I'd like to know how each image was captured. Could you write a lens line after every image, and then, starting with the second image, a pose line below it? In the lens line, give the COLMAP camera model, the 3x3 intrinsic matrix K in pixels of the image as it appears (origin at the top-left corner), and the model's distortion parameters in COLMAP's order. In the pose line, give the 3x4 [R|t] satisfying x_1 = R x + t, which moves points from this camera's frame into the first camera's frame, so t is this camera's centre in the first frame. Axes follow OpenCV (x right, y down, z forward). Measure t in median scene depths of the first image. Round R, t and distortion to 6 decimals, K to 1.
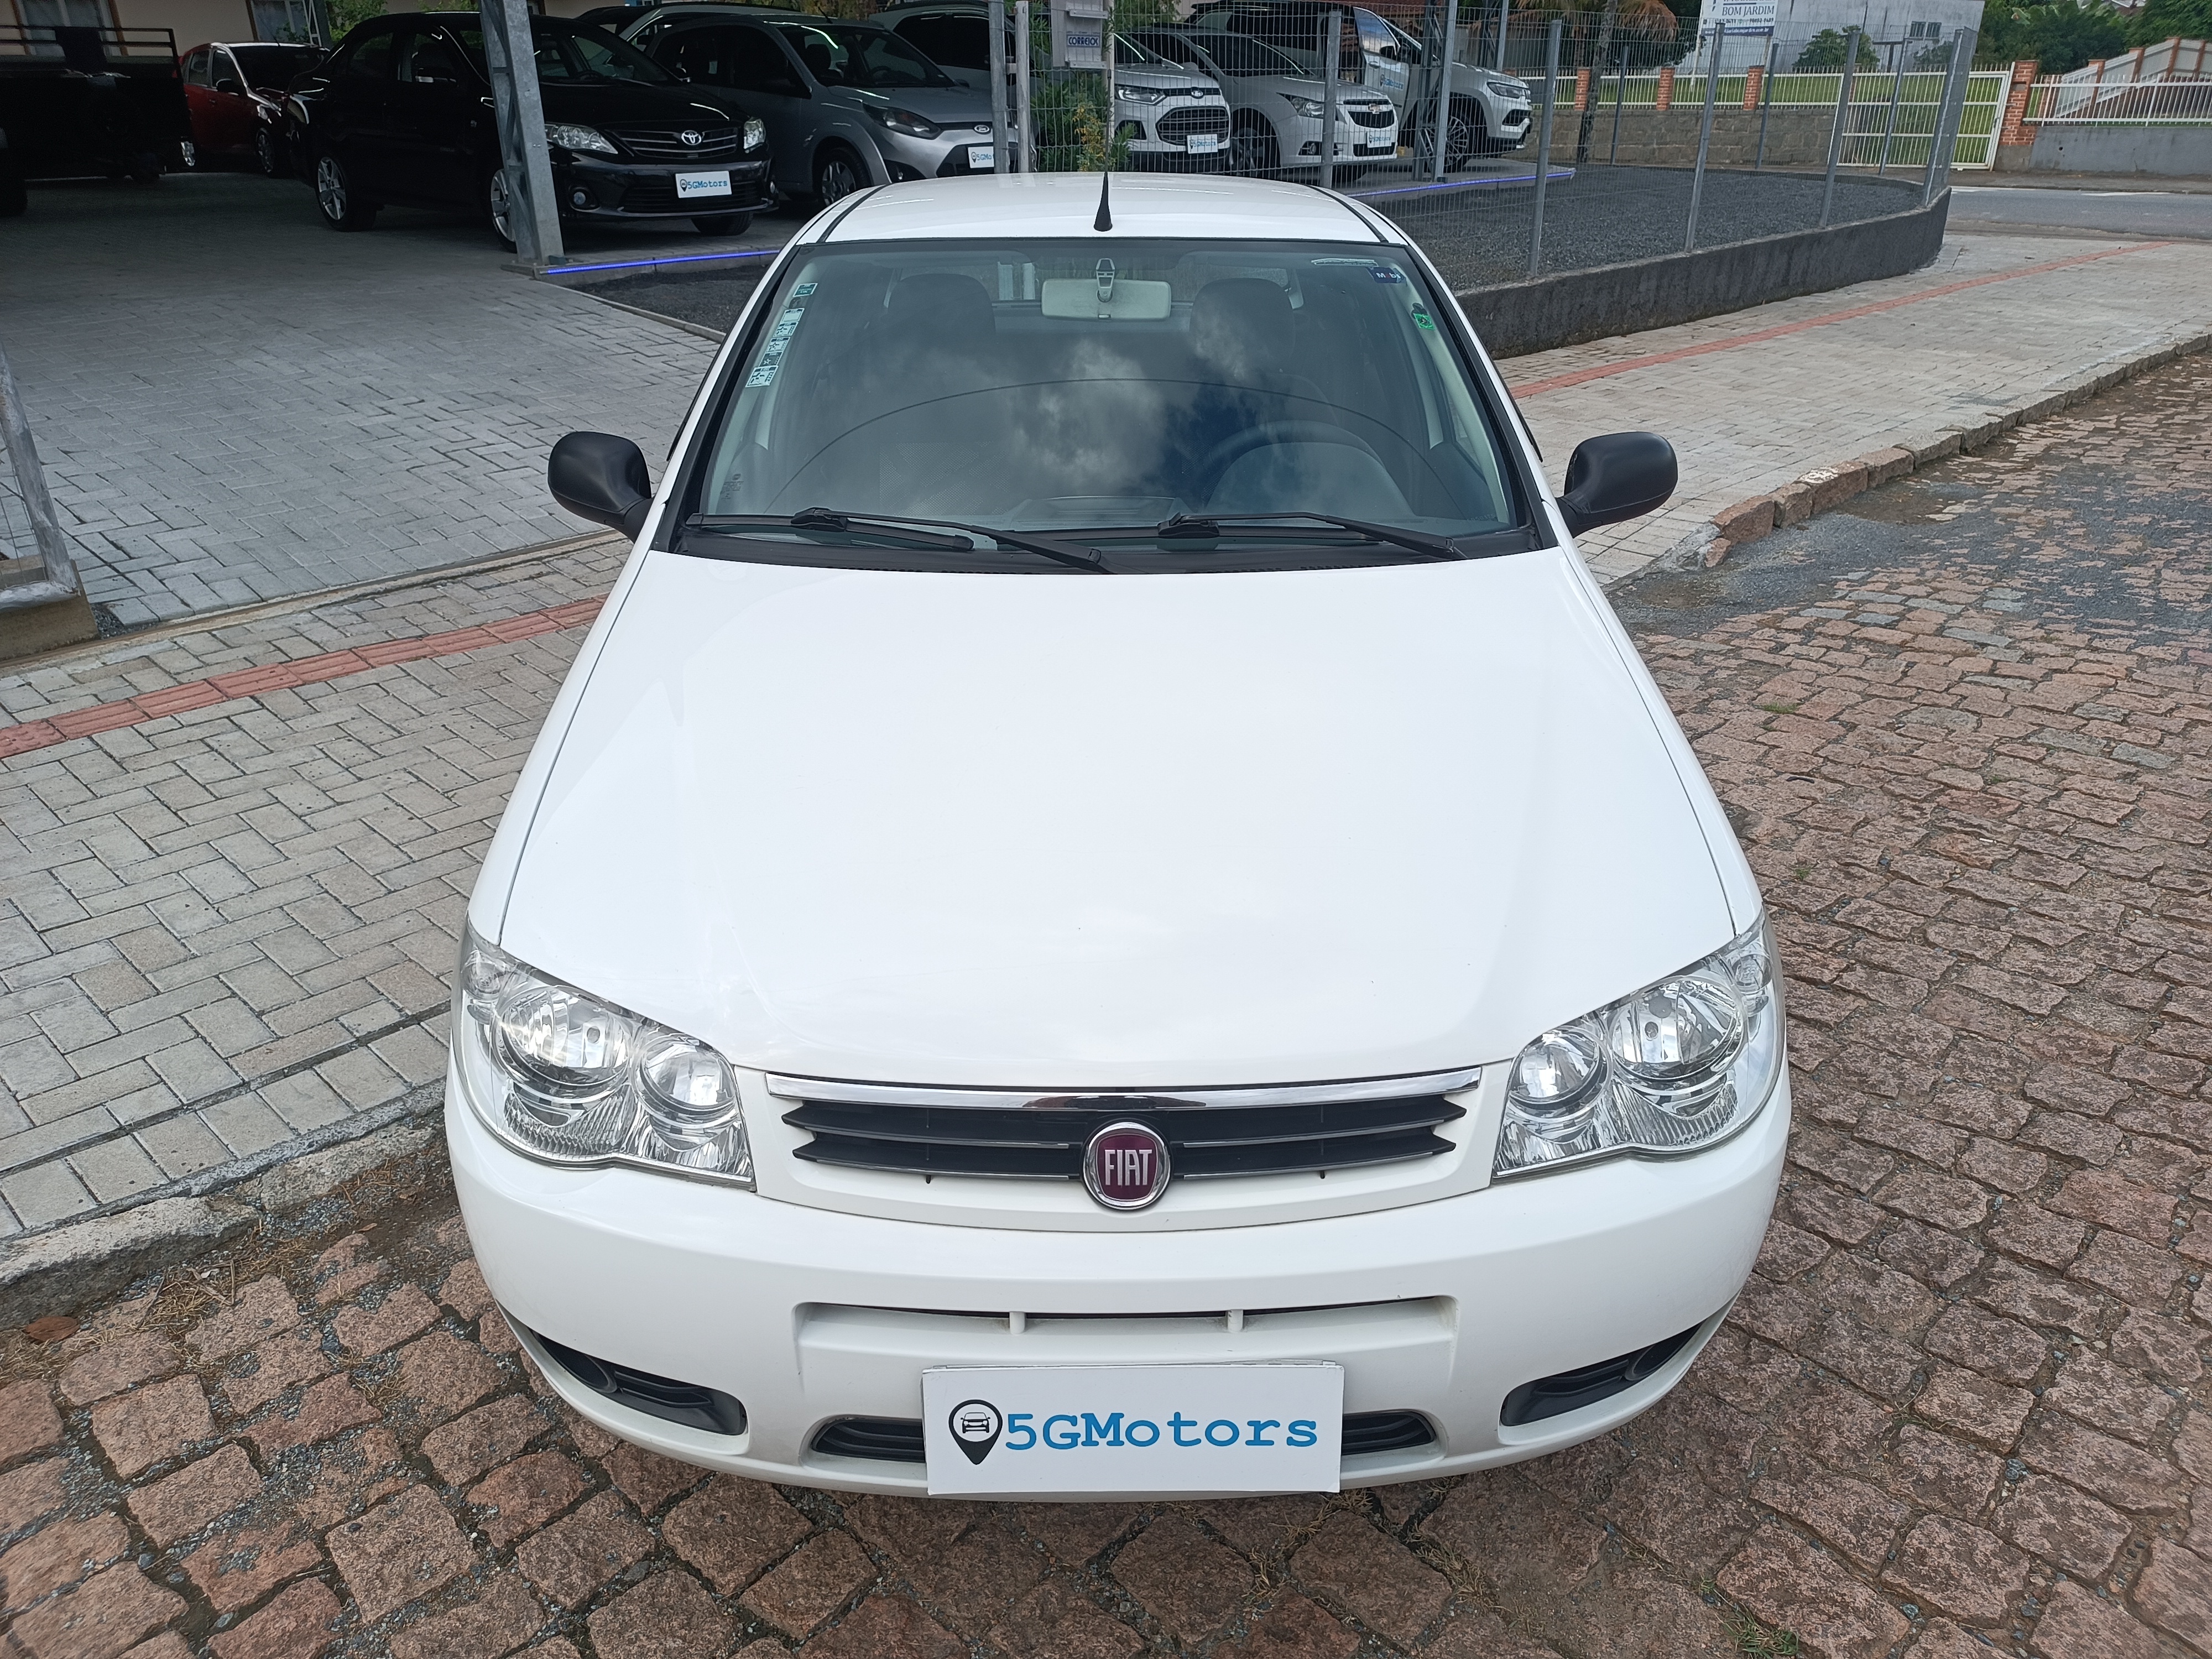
lens RADIAL K [[1594.0, 0, 1106.5], [0, 1594.0, 821.5], [0, 0, 1]] dist [0.022945, -0.018564]
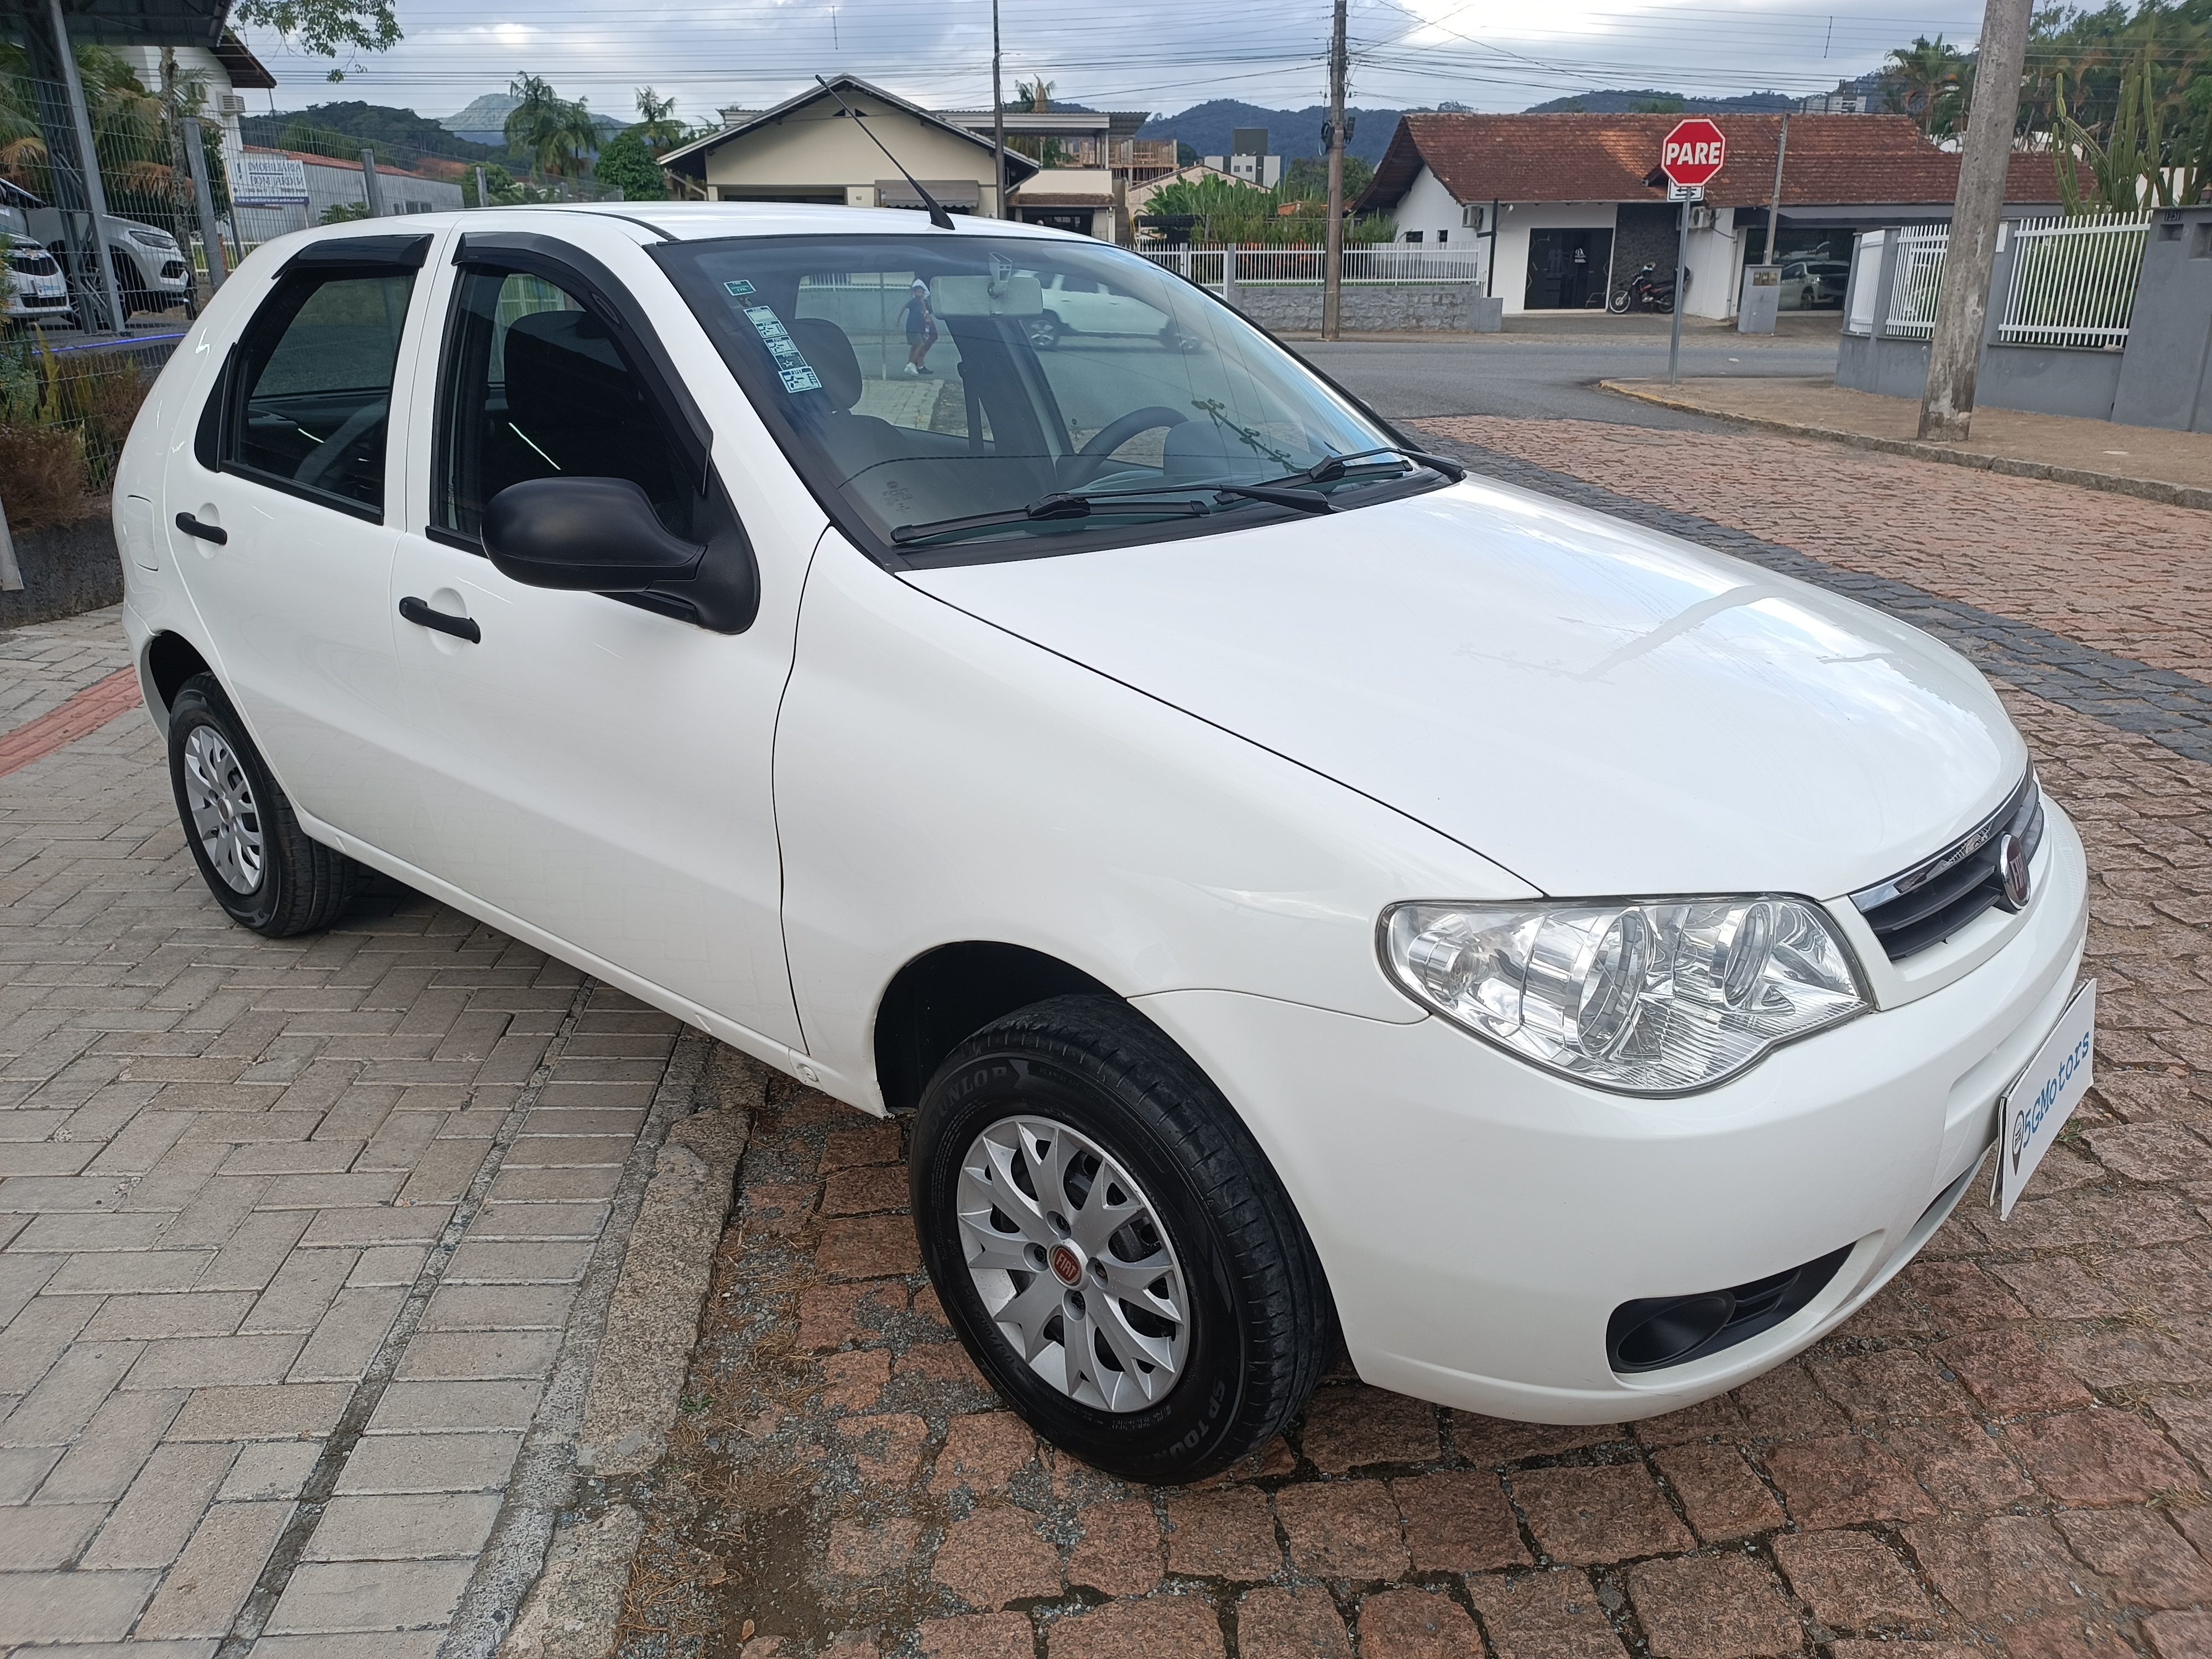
lens RADIAL K [[1594.0, 0, 1106.5], [0, 1594.0, 821.5], [0, 0, 1]] dist [0.022945, -0.018564]
pose [[0.666396, -0.246019, 0.703840, -0.668411], [0.313216, 0.949030, 0.035170, -0.038100], [-0.676618, 0.197017, 0.709488, 0.319494]]
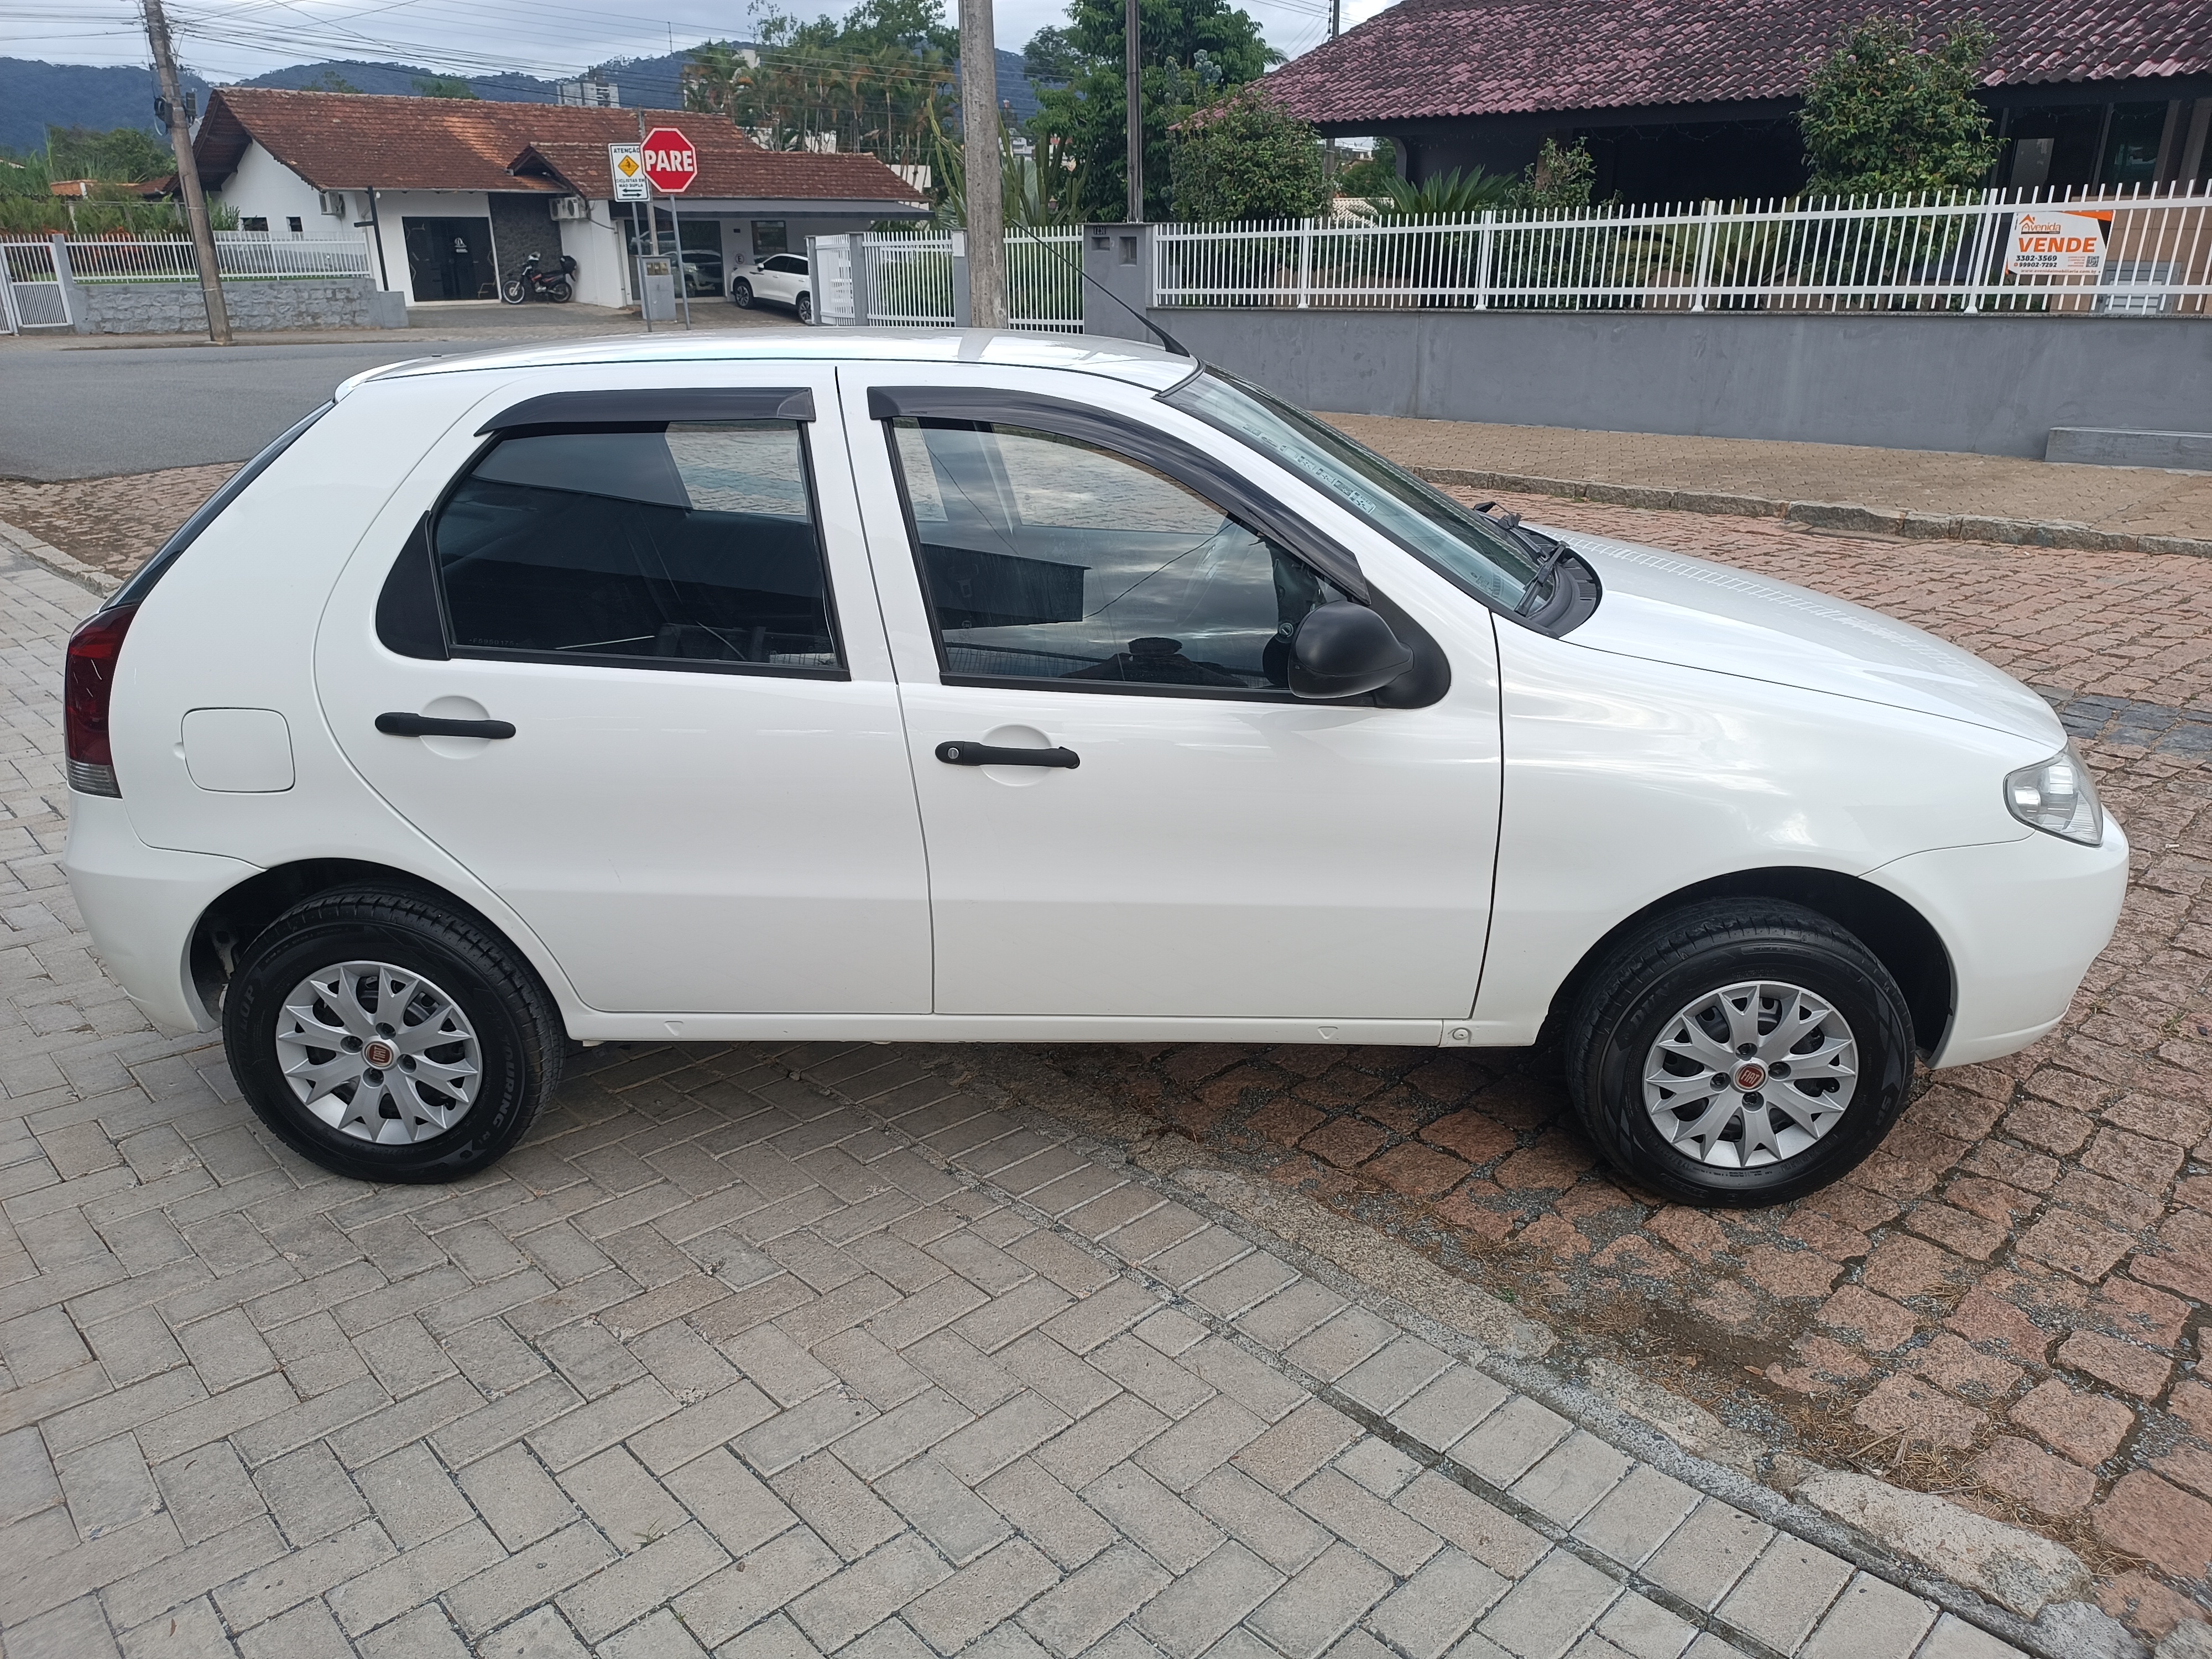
lens RADIAL K [[1594.0, 0, 1106.5], [0, 1594.0, 821.5], [0, 0, 1]] dist [0.022945, -0.018564]
pose [[0.039138, -0.342904, 0.938555, -1.131955], [0.424568, 0.855979, 0.295030, -0.427754], [-0.904550, 0.386934, 0.179087, 0.938028]]
